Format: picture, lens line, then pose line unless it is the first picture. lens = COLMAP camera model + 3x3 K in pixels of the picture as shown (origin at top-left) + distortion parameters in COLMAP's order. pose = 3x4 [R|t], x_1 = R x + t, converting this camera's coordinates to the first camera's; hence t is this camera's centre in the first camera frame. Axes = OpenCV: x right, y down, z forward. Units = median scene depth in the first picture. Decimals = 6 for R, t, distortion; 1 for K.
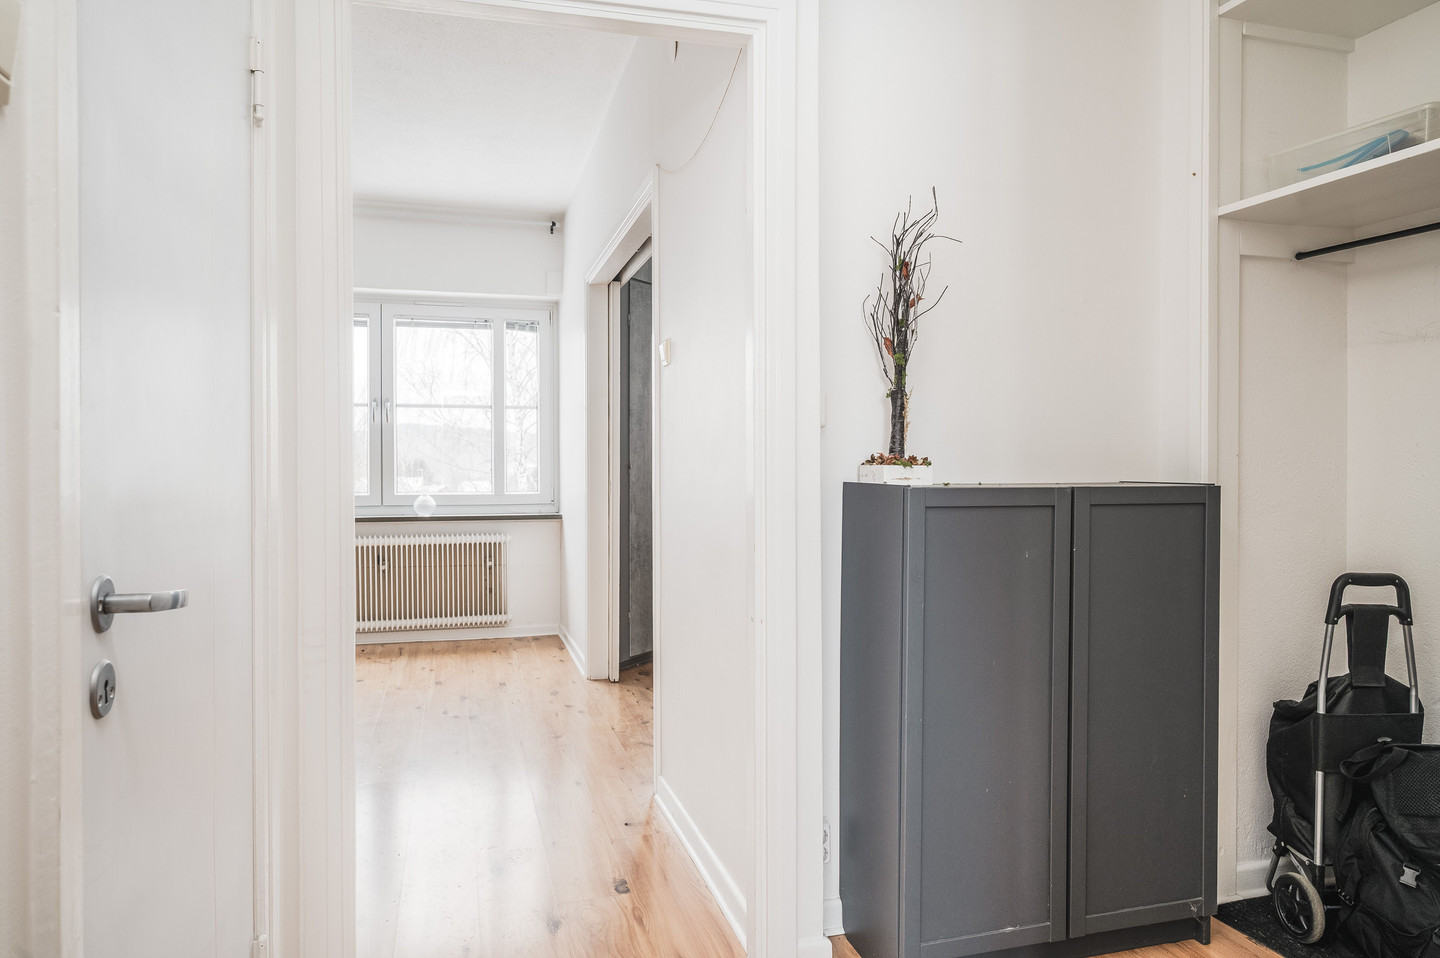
lens RADIAL K [[900.5, 0, 719.5], [0, 900.5, 475.8], [0, 0, 1]] dist [0.003055, 0.000986]
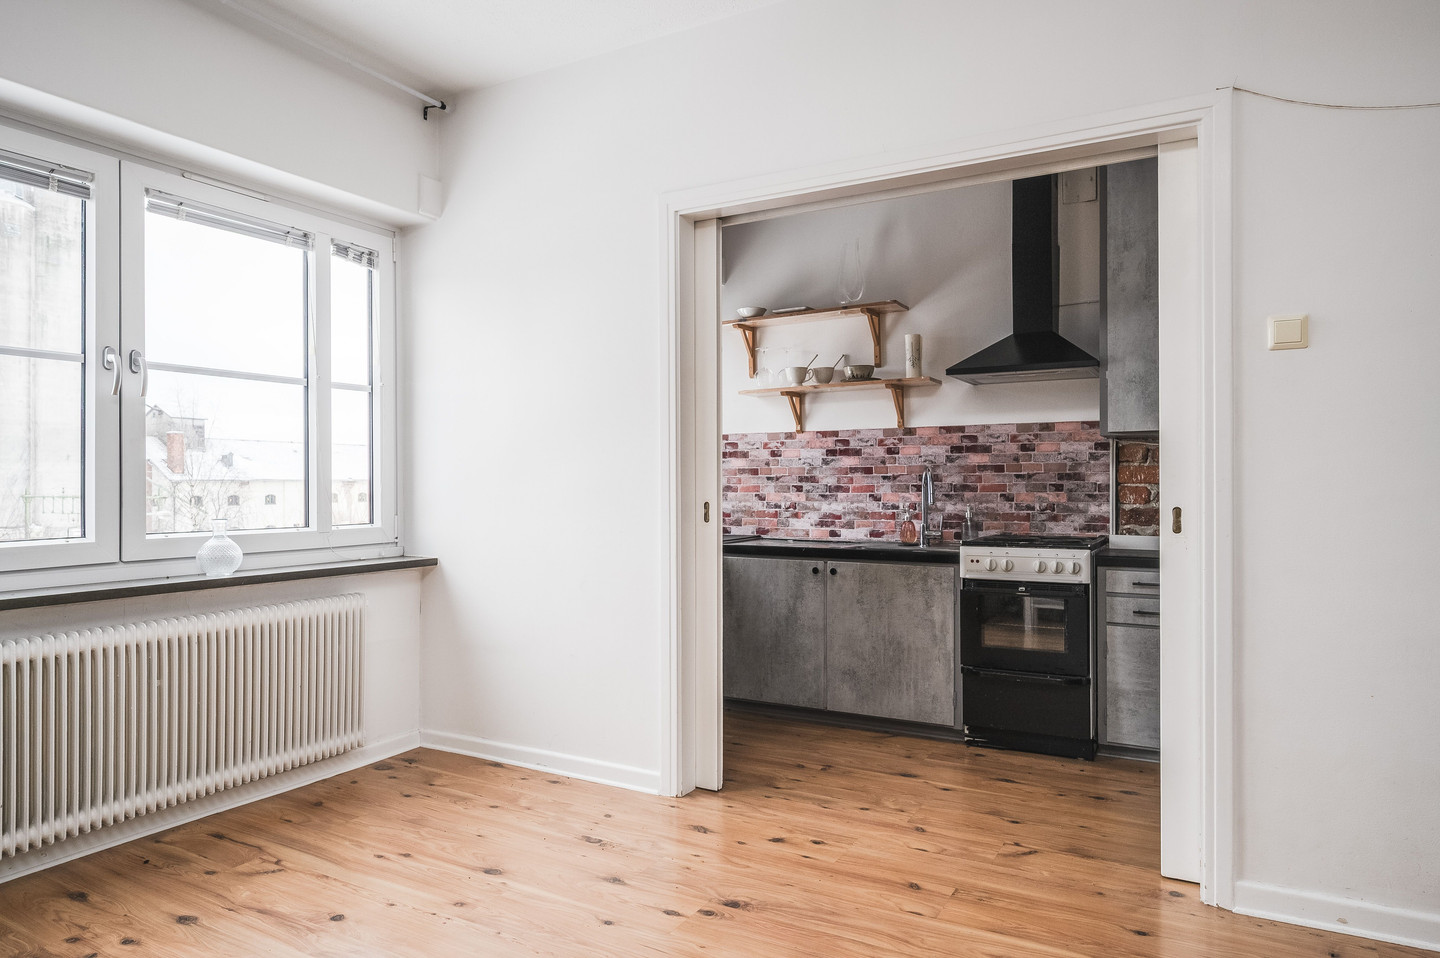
lens RADIAL K [[884.8, 0, 737.4], [0, 884.8, 481.5], [0, 0, 1]] dist [-0.001273, -0.000694]
pose [[0.711695, -0.000926, 0.702488, -0.479160], [0.013800, 0.999825, -0.012662, -0.000529], [-0.702353, 0.018706, 0.711583, 0.410554]]
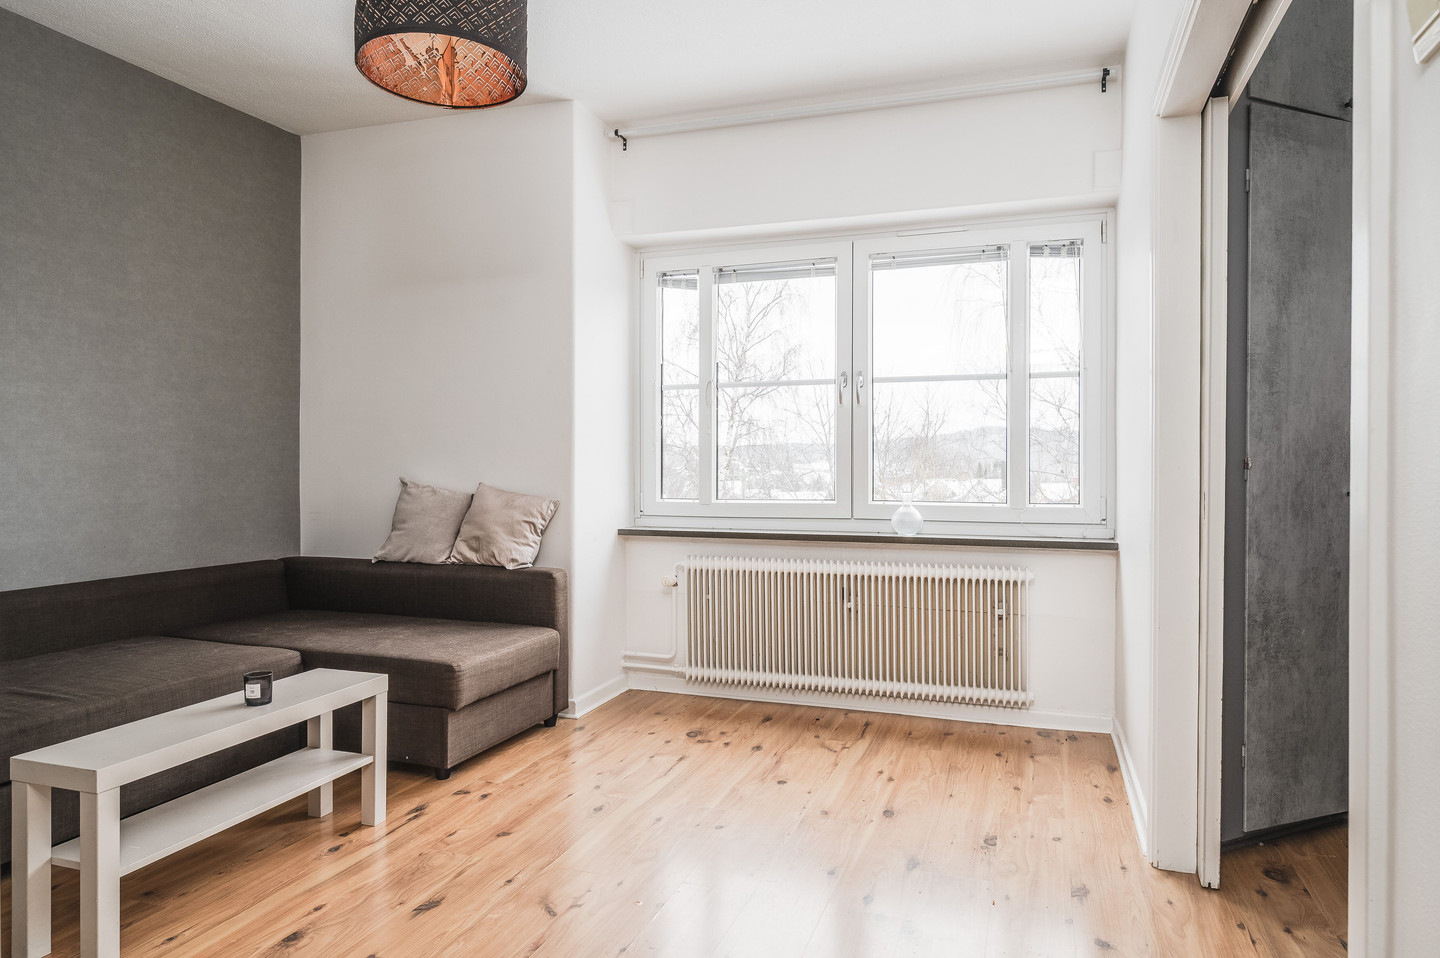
lens RADIAL K [[896.7, 0, 720.1], [0, 896.7, 472.0], [0, 0, 1]] dist [0.004049, -0.000721]
pose [[0.811652, 0.005856, -0.584113, -0.037819], [-0.008339, 0.999964, -0.001562, -0.002427], [0.584082, 0.006139, 0.811671, 0.349953]]
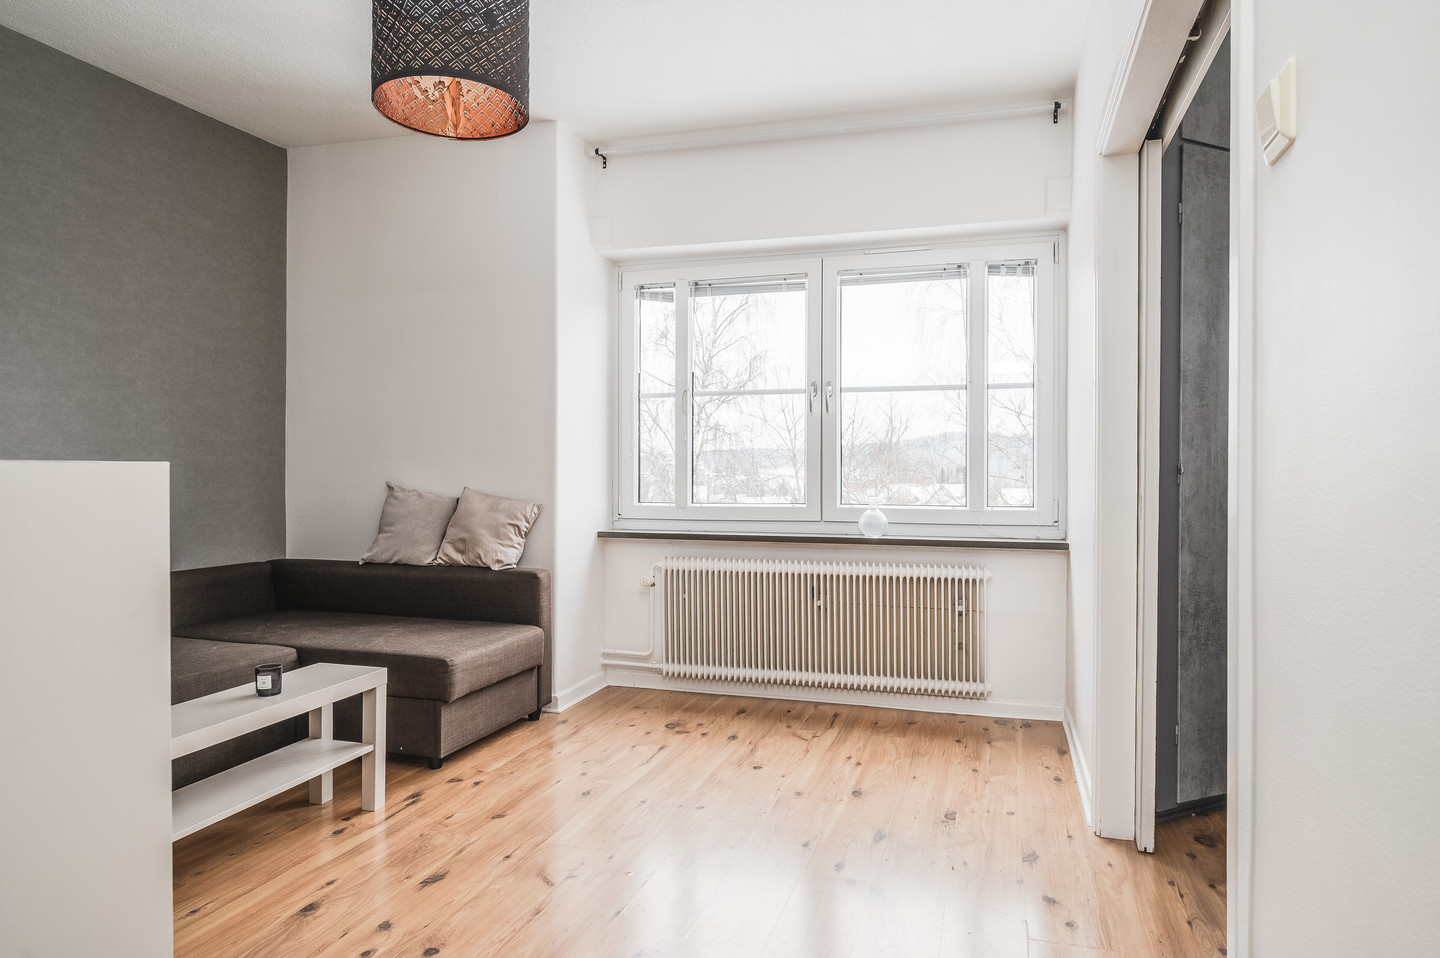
lens RADIAL K [[900.5, 0, 719.5], [0, 900.5, 475.8], [0, 0, 1]] dist [0.003055, 0.000986]
pose [[0.833912, 0.005625, -0.551869, -0.023673], [-0.009012, 0.999954, -0.003426, -0.002025], [0.551824, 0.007831, 0.833924, 0.312854]]
